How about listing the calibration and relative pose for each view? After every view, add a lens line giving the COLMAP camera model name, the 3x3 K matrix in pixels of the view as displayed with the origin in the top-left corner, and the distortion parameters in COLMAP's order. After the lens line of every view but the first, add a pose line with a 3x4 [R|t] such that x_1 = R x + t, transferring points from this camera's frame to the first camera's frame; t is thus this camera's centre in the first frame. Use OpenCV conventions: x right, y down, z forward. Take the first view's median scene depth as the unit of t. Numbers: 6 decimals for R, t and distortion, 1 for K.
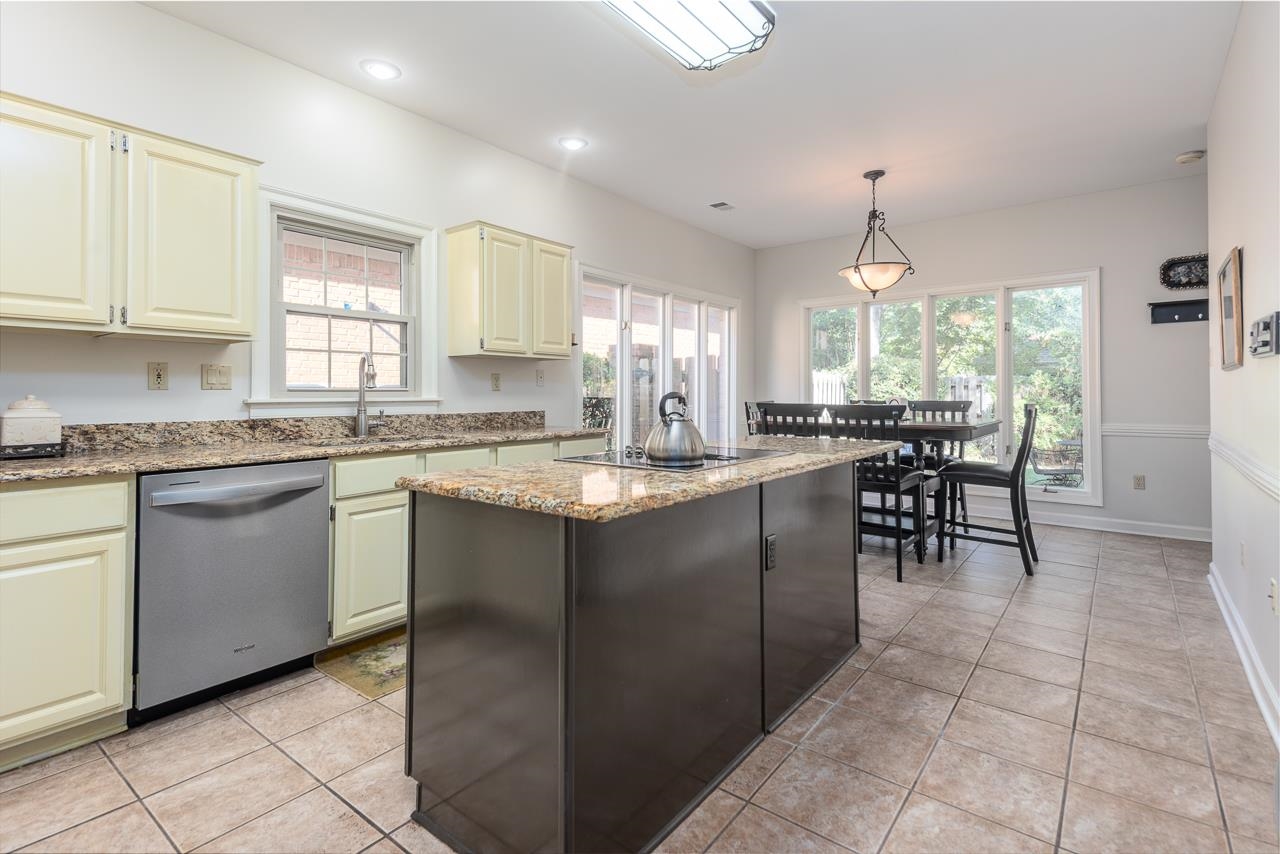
lens RADIAL K [[610.0, 0, 634.9], [0, 610.0, 386.2], [0, 0, 1]] dist [0.030375, -0.000279]
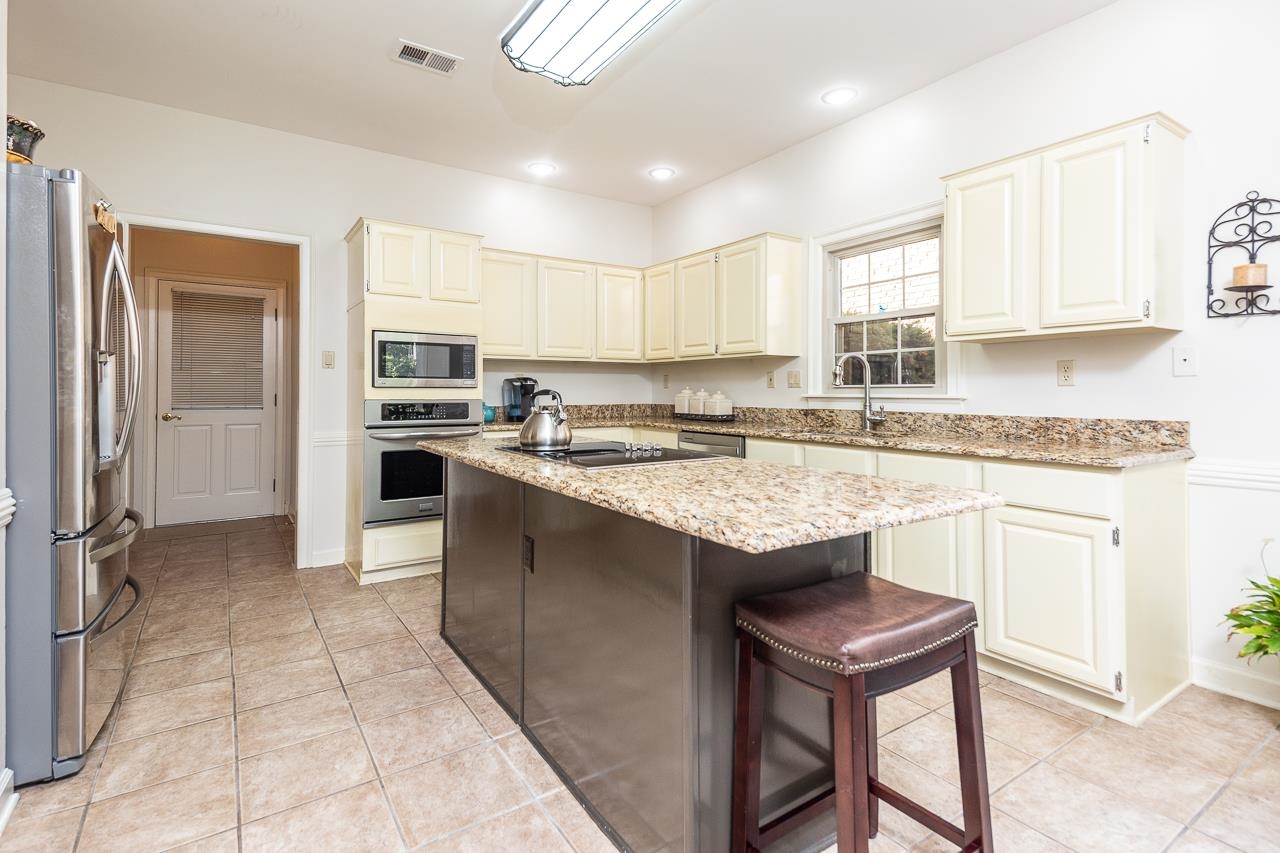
lens RADIAL K [[610.0, 0, 634.9], [0, 610.0, 385.7], [0, 0, 1]] dist [0.030375, -0.000279]
pose [[-0.310926, -0.007677, -0.950403, 0.664283], [0.011713, 0.999860, -0.011909, 0.011678], [0.950362, -0.014835, -0.310792, 0.889652]]
